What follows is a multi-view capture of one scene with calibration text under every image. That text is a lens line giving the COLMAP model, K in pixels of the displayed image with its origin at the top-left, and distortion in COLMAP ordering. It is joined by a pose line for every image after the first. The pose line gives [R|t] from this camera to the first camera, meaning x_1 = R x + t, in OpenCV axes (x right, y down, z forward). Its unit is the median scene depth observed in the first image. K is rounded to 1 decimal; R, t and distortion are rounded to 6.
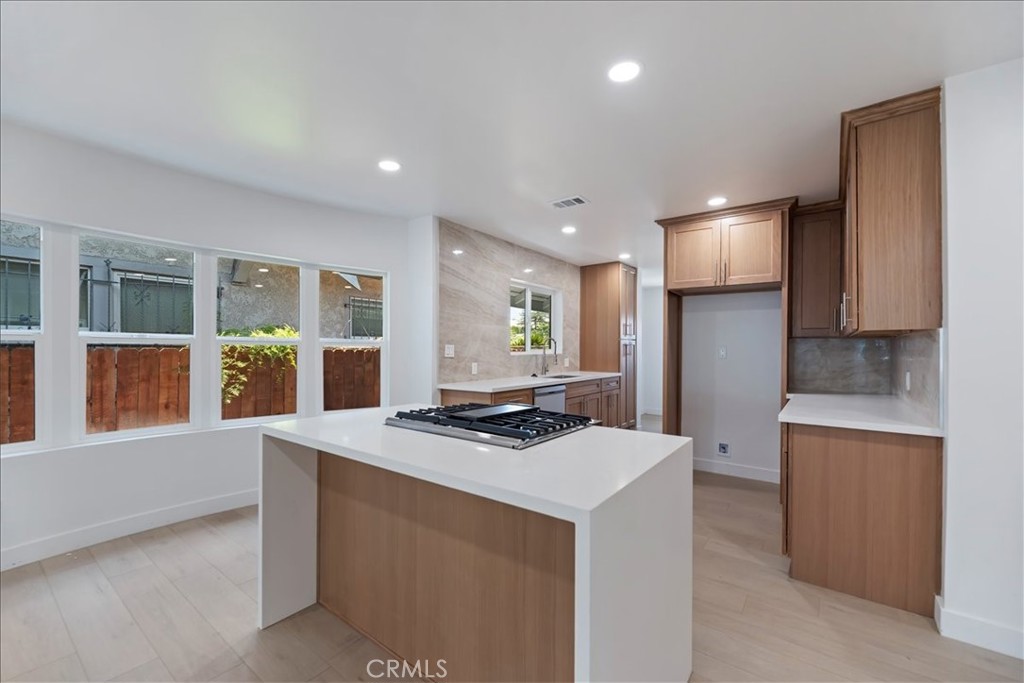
lens RADIAL K [[429.2, 0, 509.5], [0, 429.2, 351.2], [0, 0, 1]] dist [0.005199, -0.000135]
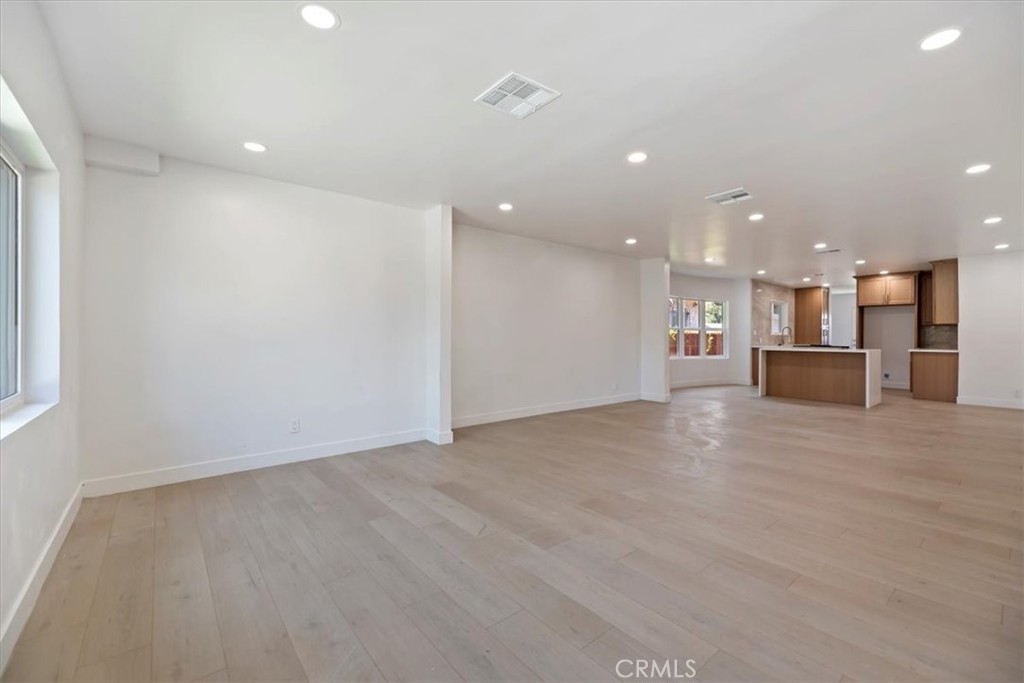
lens RADIAL K [[429.2, 0, 507.6], [0, 429.2, 340.8], [0, 0, 1]] dist [0.005199, -0.000135]
pose [[0.968972, -0.003862, -0.247141, -0.971471], [0.003431, 0.999992, -0.002175, 0.049847], [0.247148, 0.001260, 0.968977, -1.876515]]
